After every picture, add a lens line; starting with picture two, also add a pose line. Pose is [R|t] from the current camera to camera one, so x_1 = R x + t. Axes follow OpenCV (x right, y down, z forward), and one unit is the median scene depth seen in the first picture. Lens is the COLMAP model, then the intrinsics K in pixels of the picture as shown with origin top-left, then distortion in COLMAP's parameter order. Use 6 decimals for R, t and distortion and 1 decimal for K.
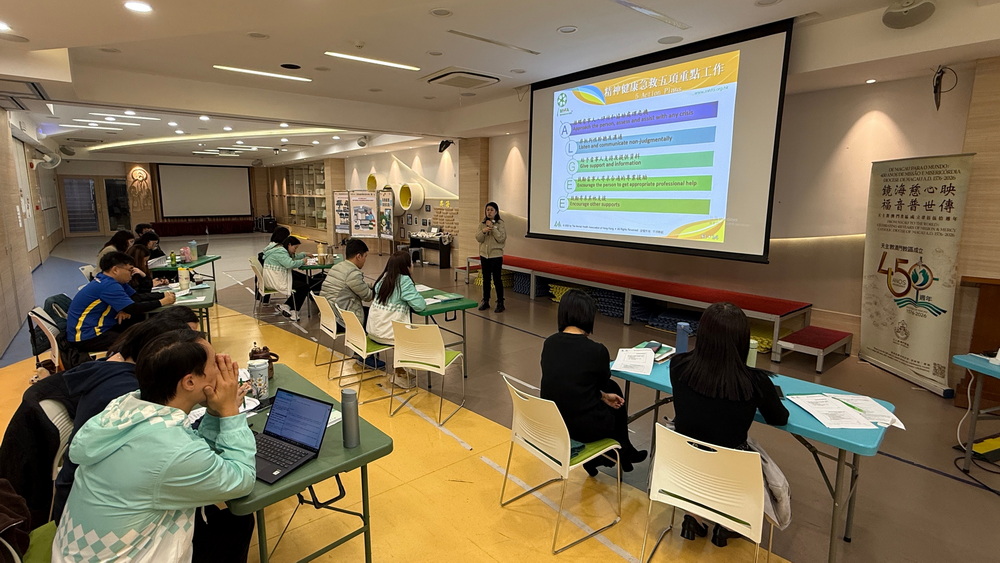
lens RADIAL K [[493.5, 0, 494.3], [0, 493.5, 282.0], [0, 0, 1]] dist [-0.001142, -0.000070]
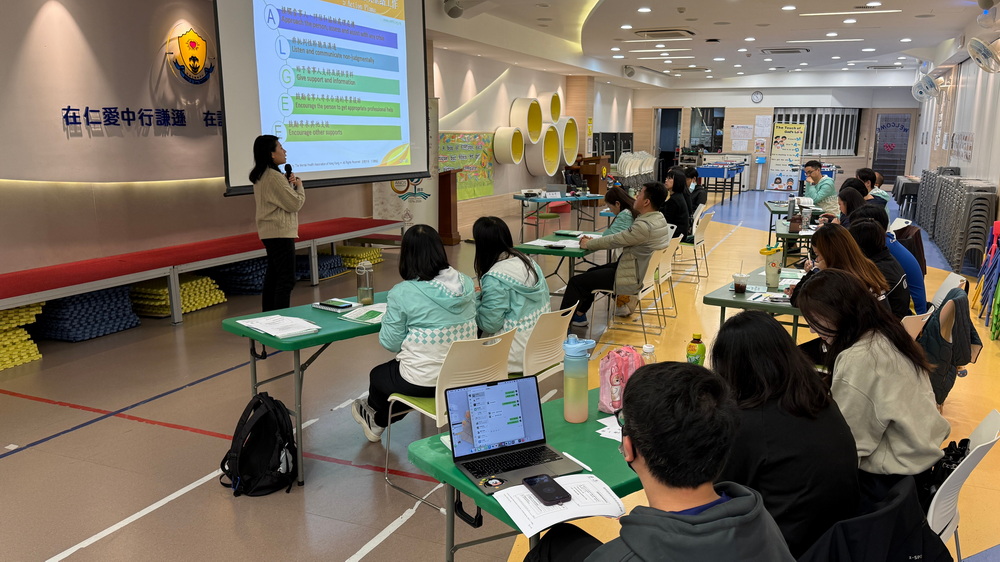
lens RADIAL K [[764.7, 0, 501.7], [0, 764.7, 284.0], [0, 0, 1]] dist [-0.000539, -0.000800]
pose [[-0.466141, -0.188470, 0.864403, -0.989703], [0.136748, 0.949955, 0.280867, -0.234710], [-0.874078, 0.249129, -0.417040, 1.343526]]
